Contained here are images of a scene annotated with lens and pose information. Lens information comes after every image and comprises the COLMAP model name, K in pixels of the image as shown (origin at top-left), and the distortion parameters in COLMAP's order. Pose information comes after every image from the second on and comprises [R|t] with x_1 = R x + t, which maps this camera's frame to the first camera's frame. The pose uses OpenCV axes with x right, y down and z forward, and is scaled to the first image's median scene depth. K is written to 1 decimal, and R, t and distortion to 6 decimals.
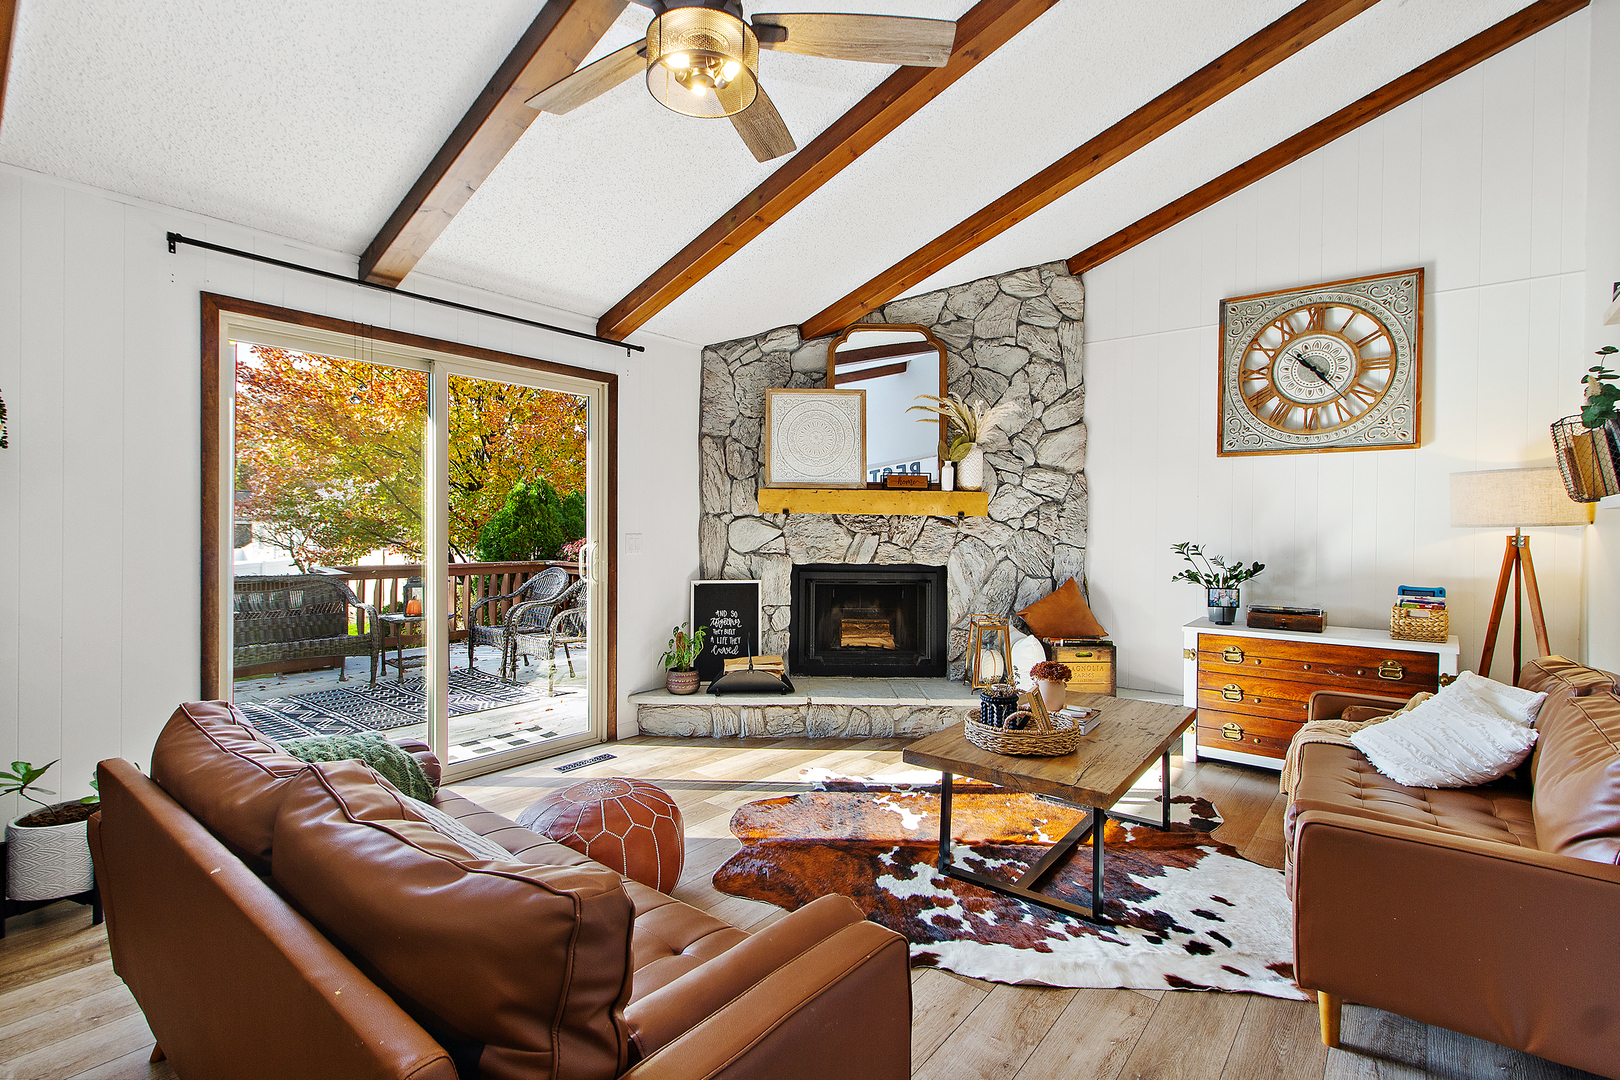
lens RADIAL K [[754.5, 0, 800.4], [0, 754.5, 533.3], [0, 0, 1]] dist [0.002131, 0.000338]
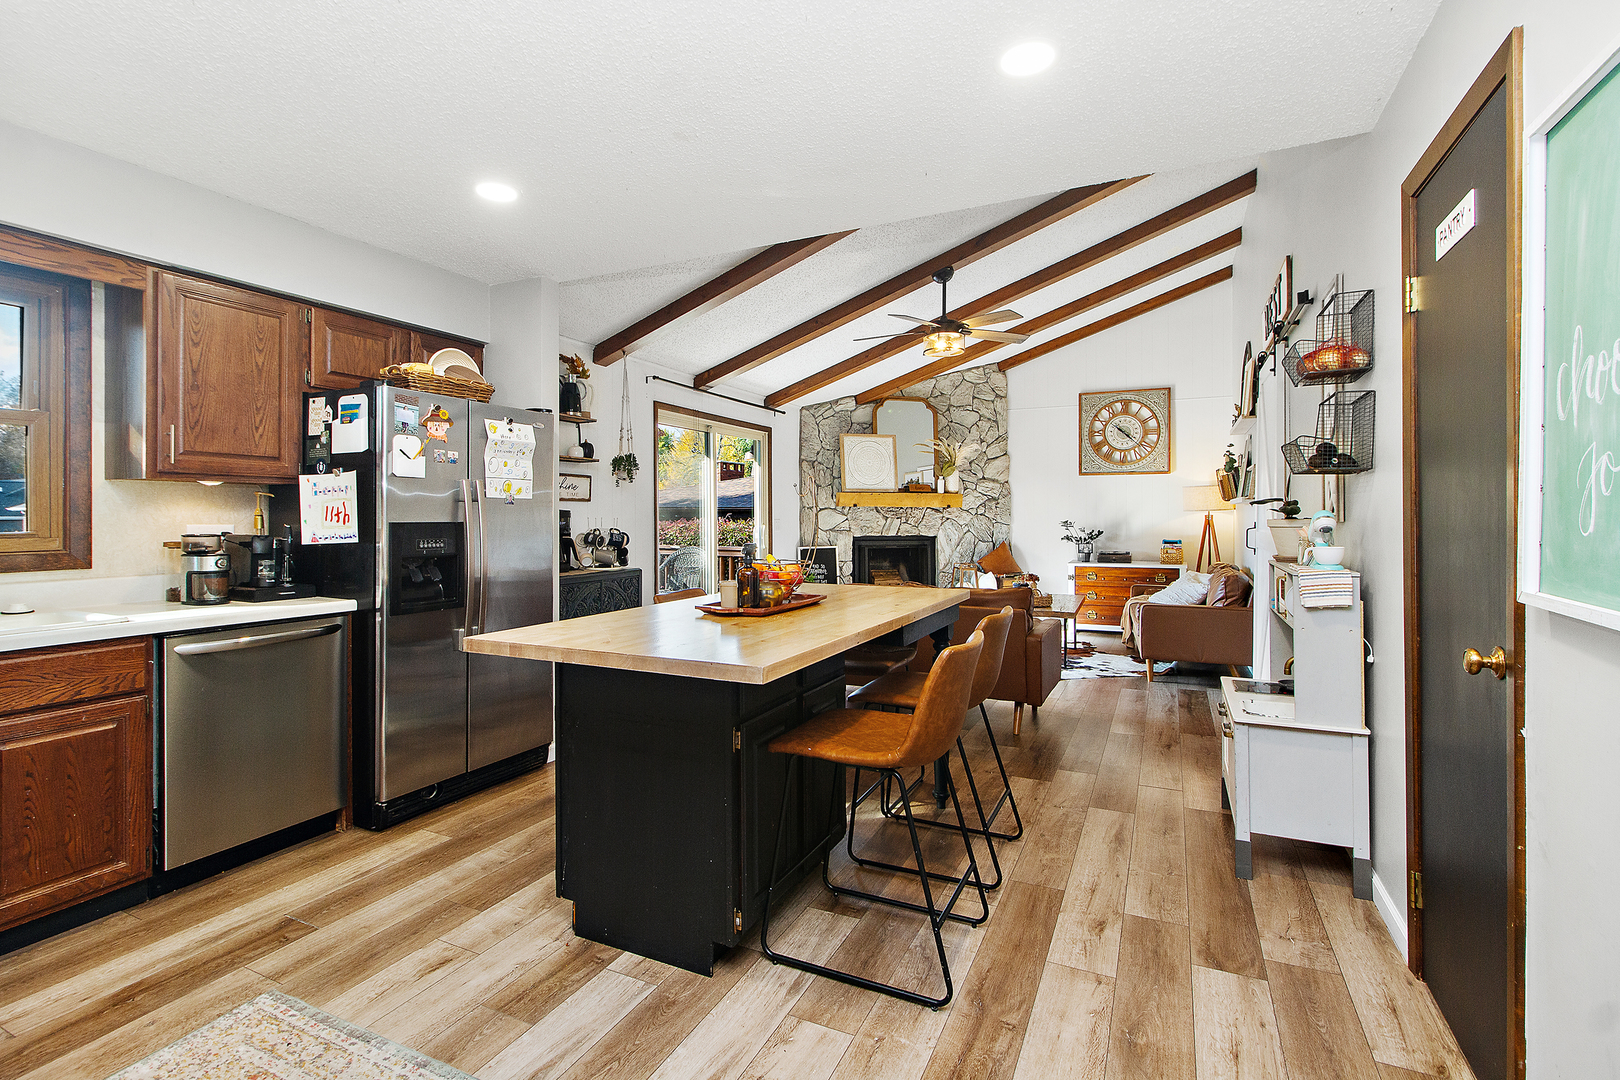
lens RADIAL K [[754.5, 0, 801.3], [0, 754.5, 513.6], [0, 0, 1]] dist [0.002131, 0.000338]
pose [[0.972009, -0.009395, 0.234756, -0.595578], [0.012012, 0.999881, -0.009721, 0.005449], [-0.234637, 0.012269, 0.972006, -0.708125]]
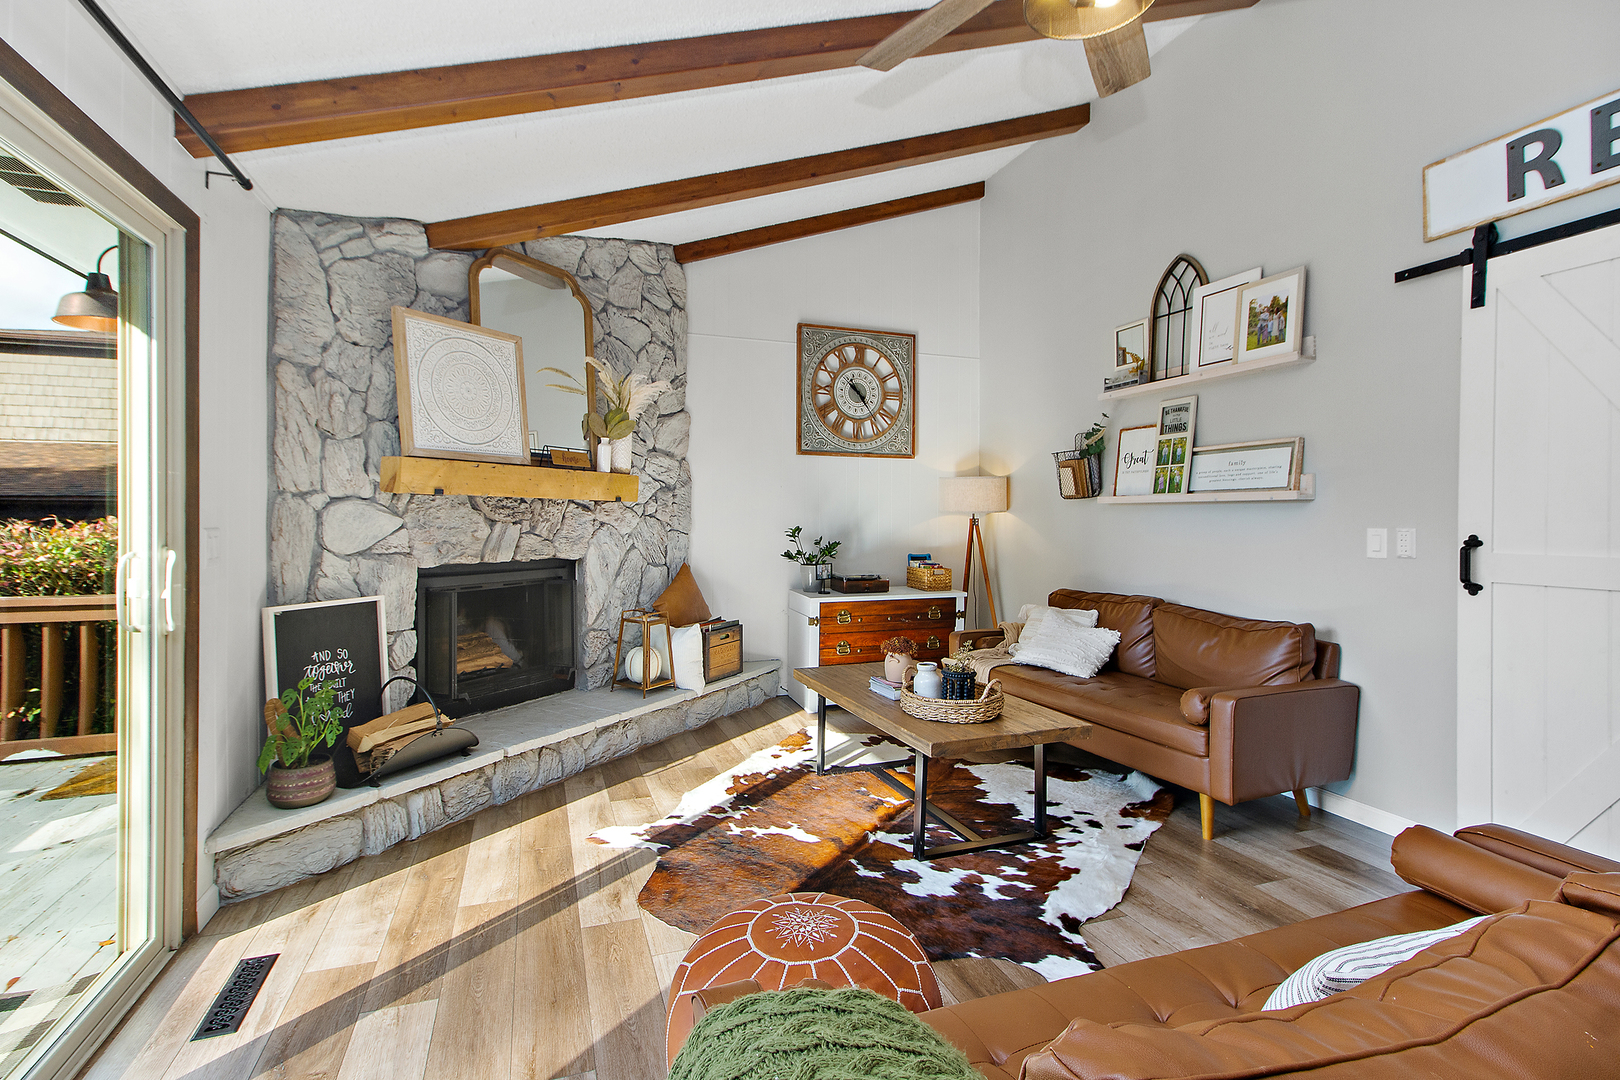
lens RADIAL K [[754.5, 0, 798.5], [0, 754.5, 514.6], [0, 0, 1]] dist [0.002131, 0.000338]
pose [[0.517148, -0.003831, 0.855887, -0.481327], [0.007527, 0.999972, -0.000072, -0.005988], [-0.855863, 0.006480, 0.517162, 0.396401]]
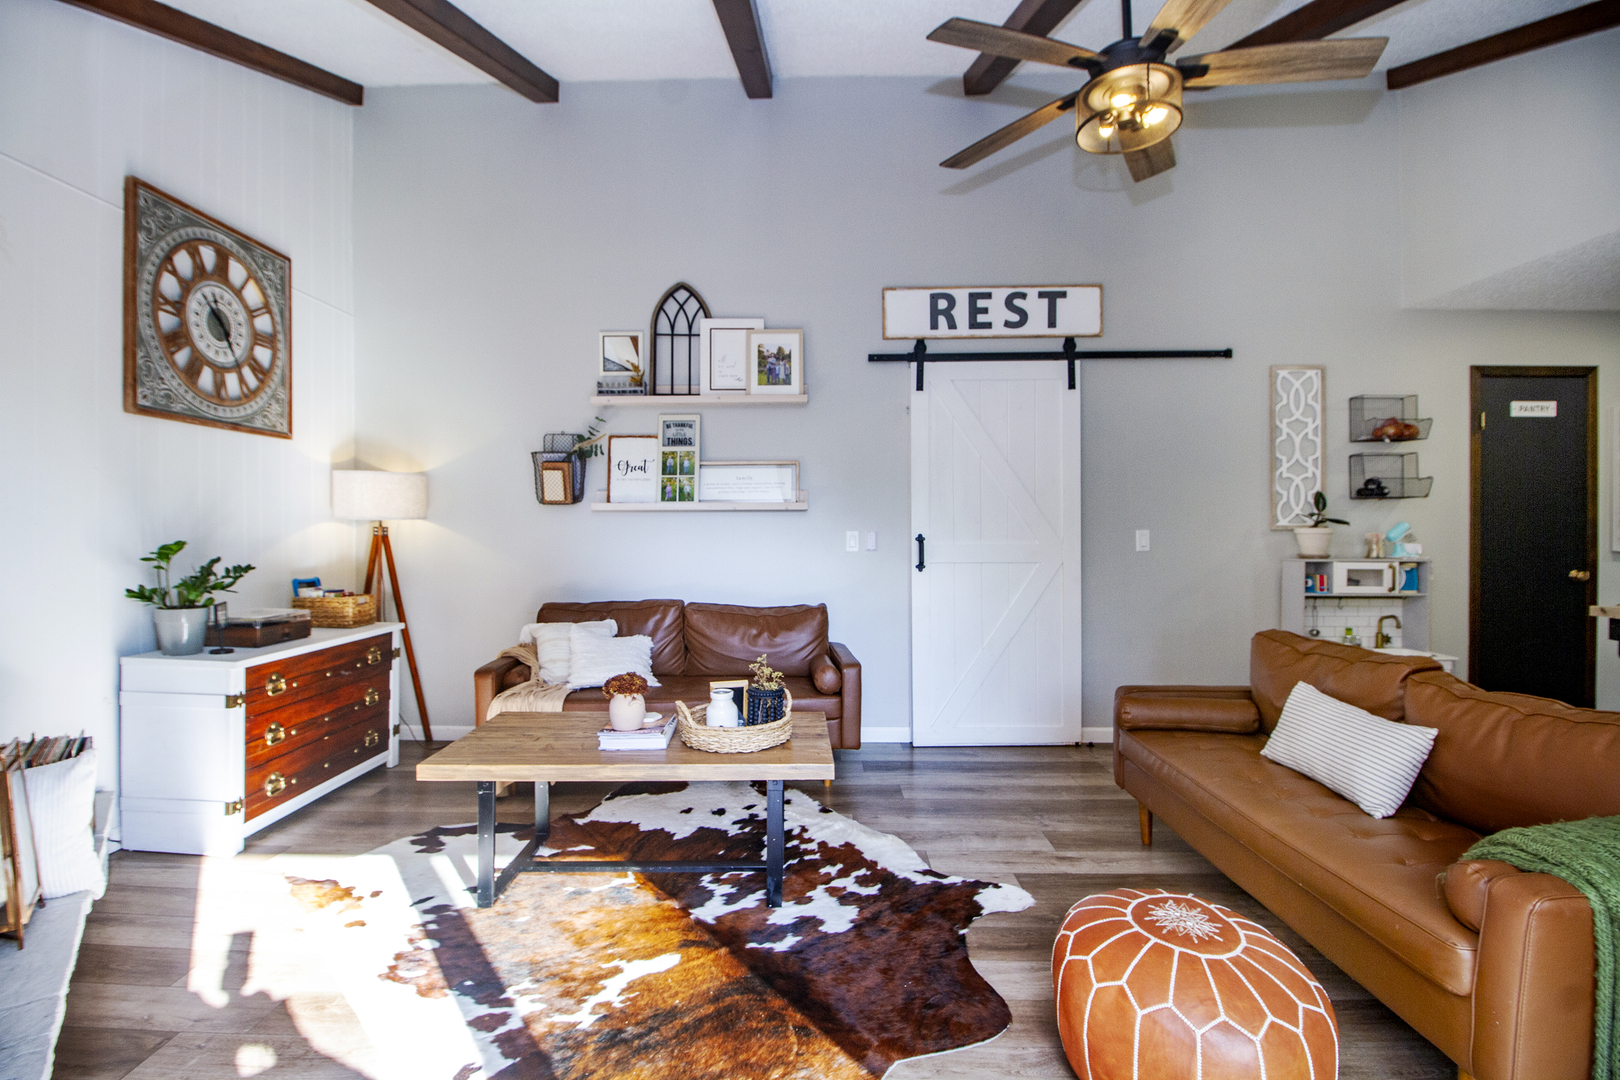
lens RADIAL K [[754.5, 0, 797.7], [0, 754.5, 530.7], [0, 0, 1]] dist [0.002131, 0.000338]
pose [[-0.617661, -0.011121, 0.786366, -0.337287], [0.003642, 0.999849, 0.017001, -0.006727], [-0.786436, 0.013365, -0.617527, 0.981228]]
